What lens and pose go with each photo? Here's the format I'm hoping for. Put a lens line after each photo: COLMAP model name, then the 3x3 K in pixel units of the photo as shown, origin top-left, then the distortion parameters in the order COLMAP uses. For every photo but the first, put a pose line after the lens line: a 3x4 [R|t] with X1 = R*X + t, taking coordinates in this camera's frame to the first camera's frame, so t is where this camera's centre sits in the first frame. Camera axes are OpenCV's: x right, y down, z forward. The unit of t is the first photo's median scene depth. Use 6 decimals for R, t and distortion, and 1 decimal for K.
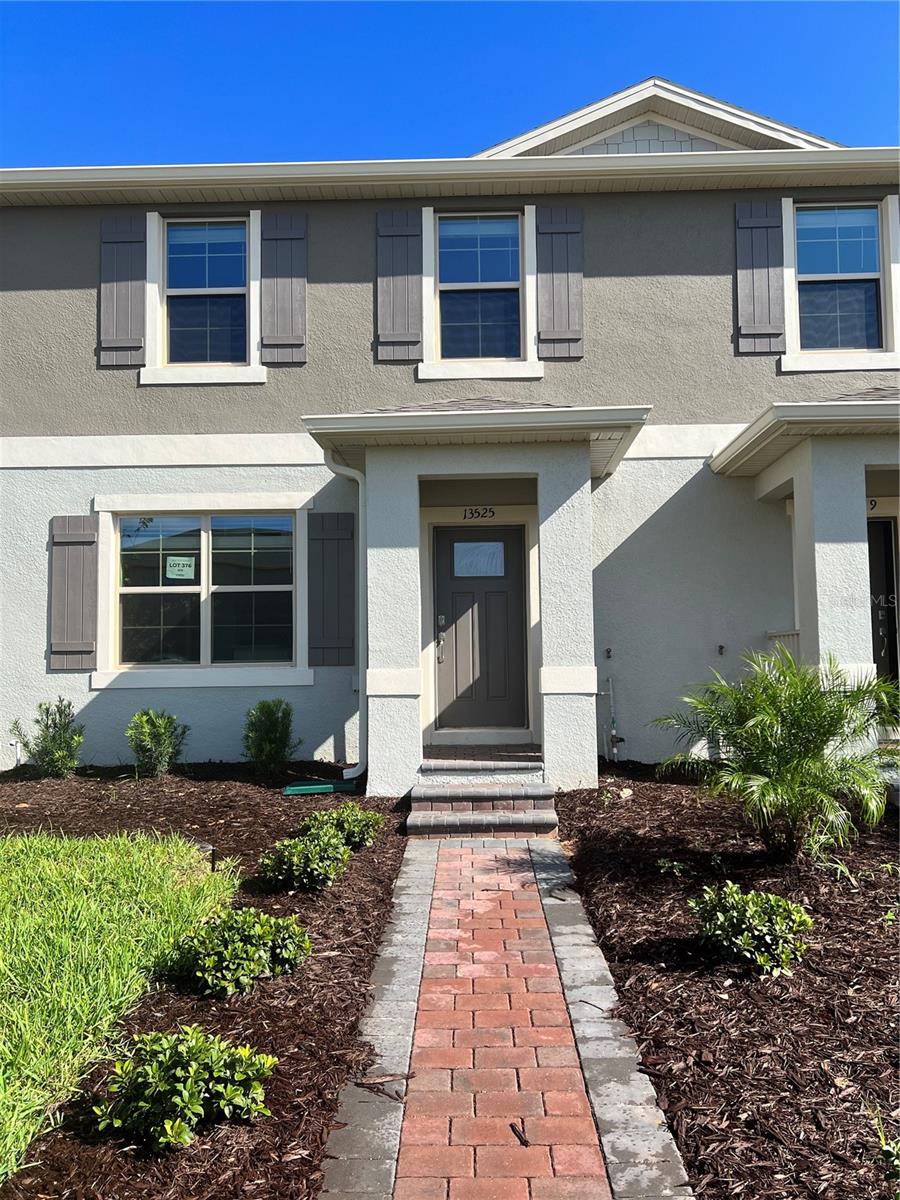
lens RADIAL K [[904.3, 0, 450.0], [0, 904.3, 600.0], [0, 0, 1]] dist [0.106192, 0.000297]
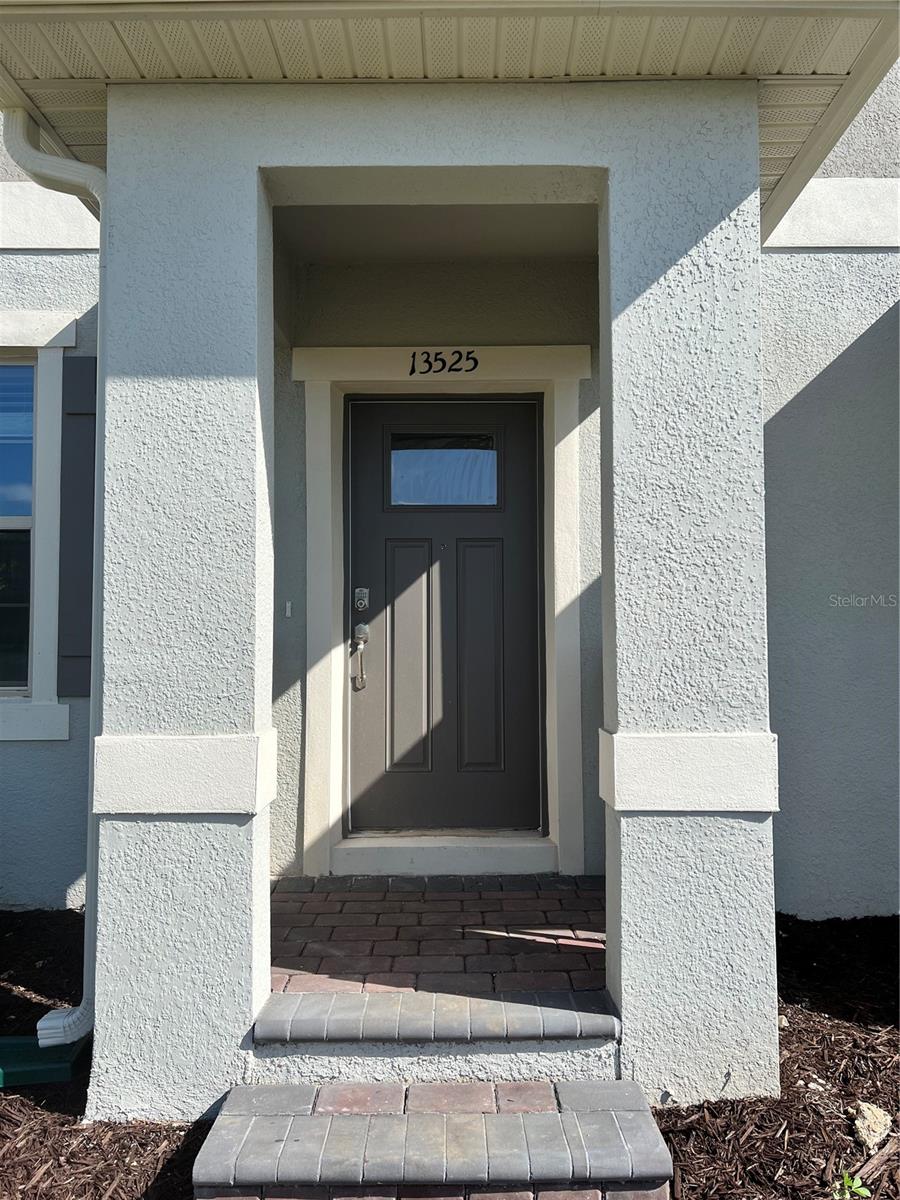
lens RADIAL K [[904.3, 0, 450.0], [0, 904.3, 600.0], [0, 0, 1]] dist [0.106192, 0.000297]
pose [[0.999665, 0.009498, 0.024064, 0.029978], [-0.009873, 0.999831, 0.015519, 0.019063], [-0.023913, -0.015751, 0.999590, 0.643858]]
